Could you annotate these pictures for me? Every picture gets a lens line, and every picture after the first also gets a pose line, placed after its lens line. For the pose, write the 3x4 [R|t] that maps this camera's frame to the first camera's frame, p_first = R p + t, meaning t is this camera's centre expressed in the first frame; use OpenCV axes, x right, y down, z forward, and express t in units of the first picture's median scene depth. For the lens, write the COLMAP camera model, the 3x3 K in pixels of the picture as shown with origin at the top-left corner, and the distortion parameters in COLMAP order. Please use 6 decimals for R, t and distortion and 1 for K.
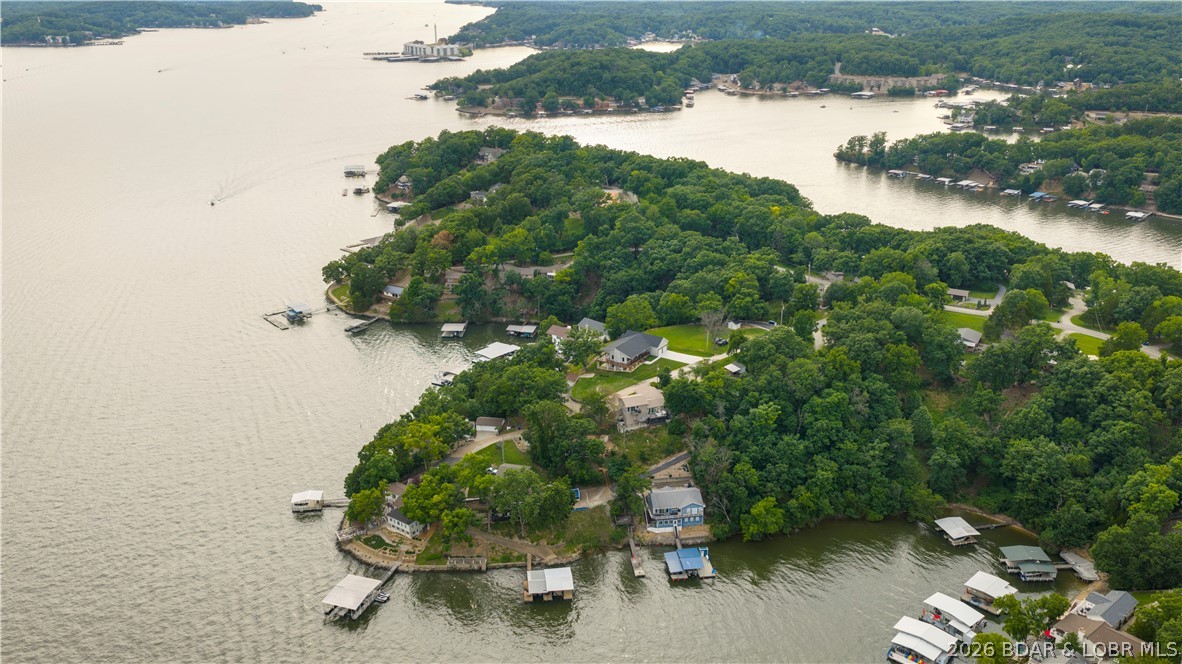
lens RADIAL K [[977.0, 0, 591.9], [0, 977.0, 340.7], [0, 0, 1]] dist [0.031686, -0.016181]
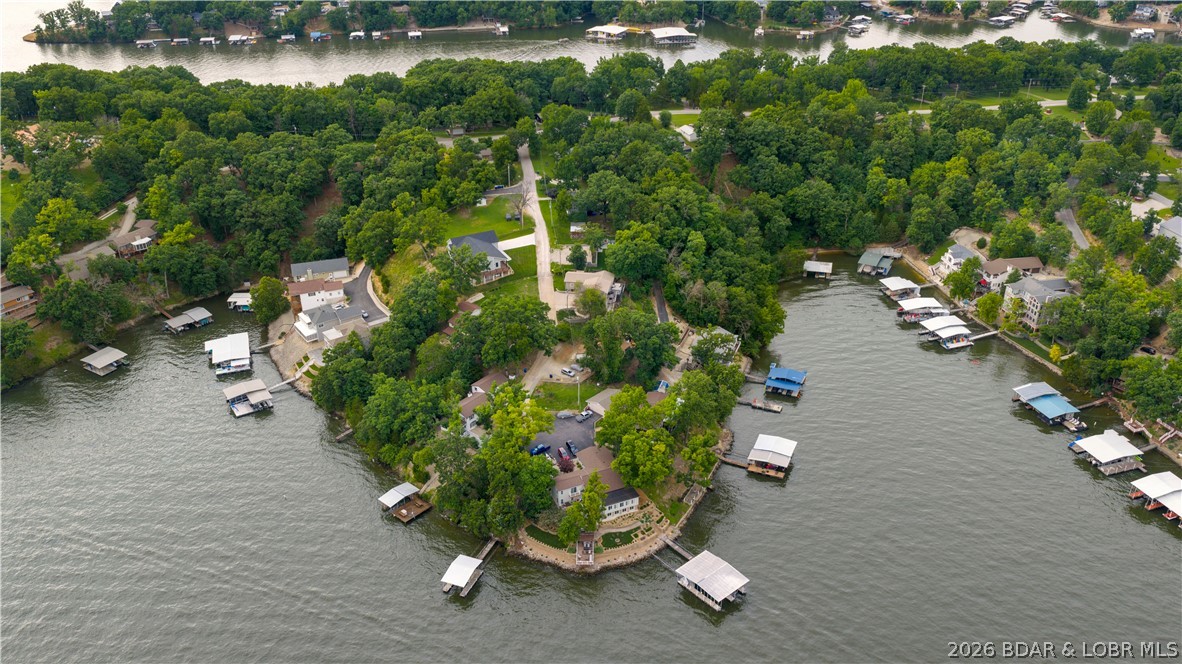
lens RADIAL K [[977.0, 0, 591.9], [0, 977.0, 340.7], [0, 0, 1]] dist [0.031686, -0.016181]
pose [[0.491468, -0.424971, 0.760170, -0.257035], [0.314256, 0.900591, 0.300299, -0.064611], [-0.812221, 0.091301, 0.576161, 0.173838]]
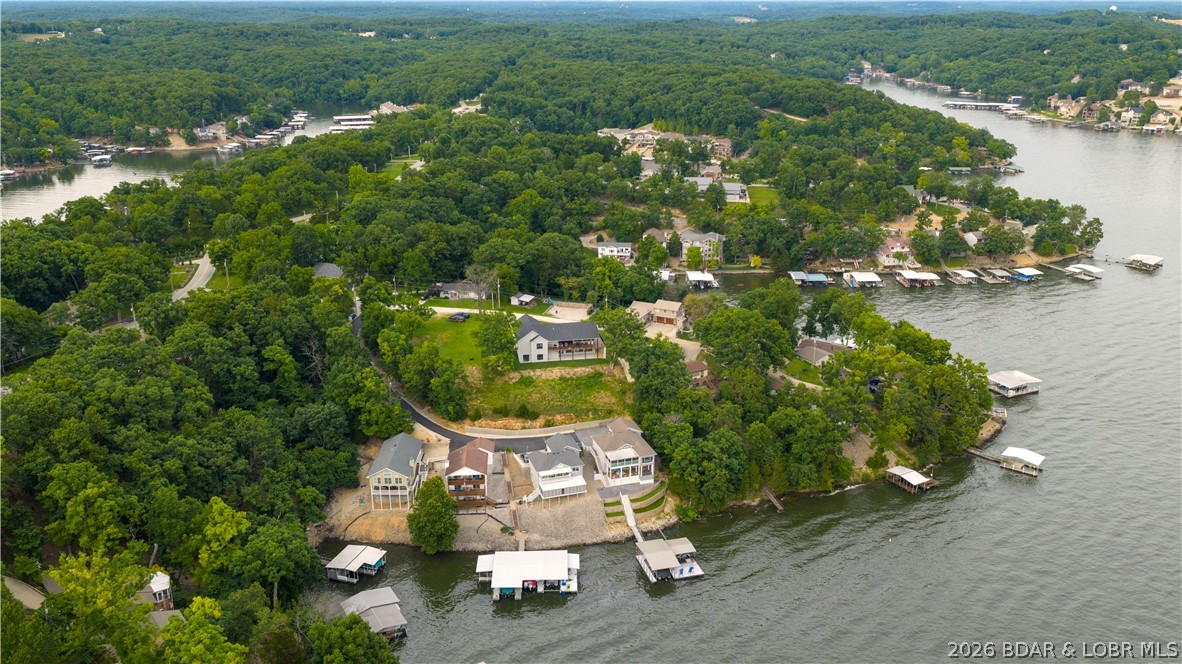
lens RADIAL K [[977.0, 0, 591.9], [0, 977.0, 340.7], [0, 0, 1]] dist [0.031686, -0.016181]
pose [[-0.688932, -0.232910, 0.686385, -0.208075], [0.260530, 0.804109, 0.534354, -0.161258], [-0.676385, 0.546957, -0.493296, 0.568857]]
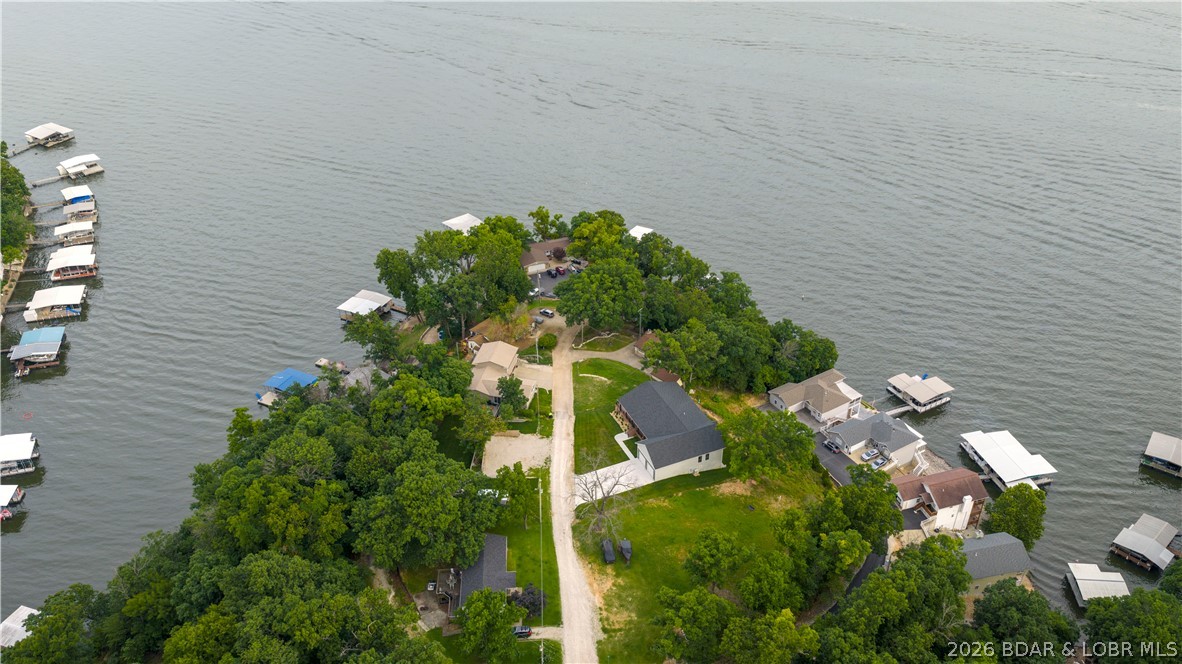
lens RADIAL K [[977.0, 0, 591.9], [0, 977.0, 340.7], [0, 0, 1]] dist [0.031686, -0.016181]
pose [[-0.547960, 0.484020, -0.682250, 0.174560], [-0.281266, 0.661500, 0.695203, -0.164989], [0.787800, 0.572837, -0.226337, 0.445978]]
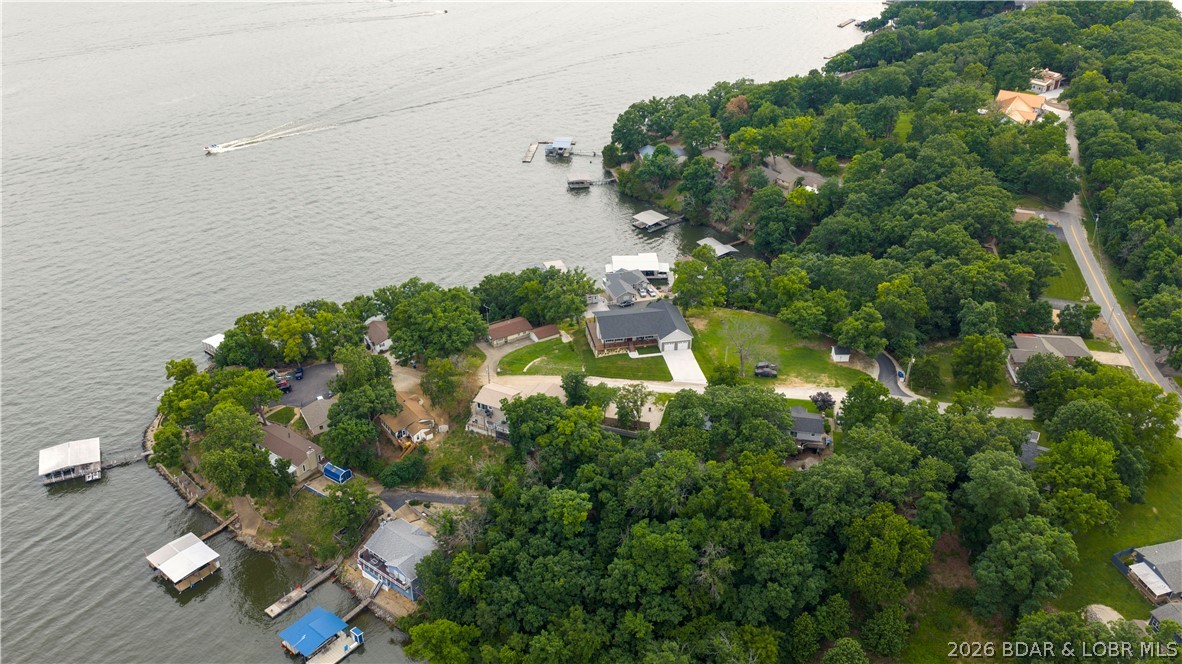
lens RADIAL K [[977.0, 0, 591.9], [0, 977.0, 340.7], [0, 0, 1]] dist [0.031686, -0.016181]
pose [[0.689821, 0.387530, -0.611529, 0.186550], [-0.264768, 0.921202, 0.285106, -0.071848], [0.673829, -0.034758, 0.738070, 0.195557]]
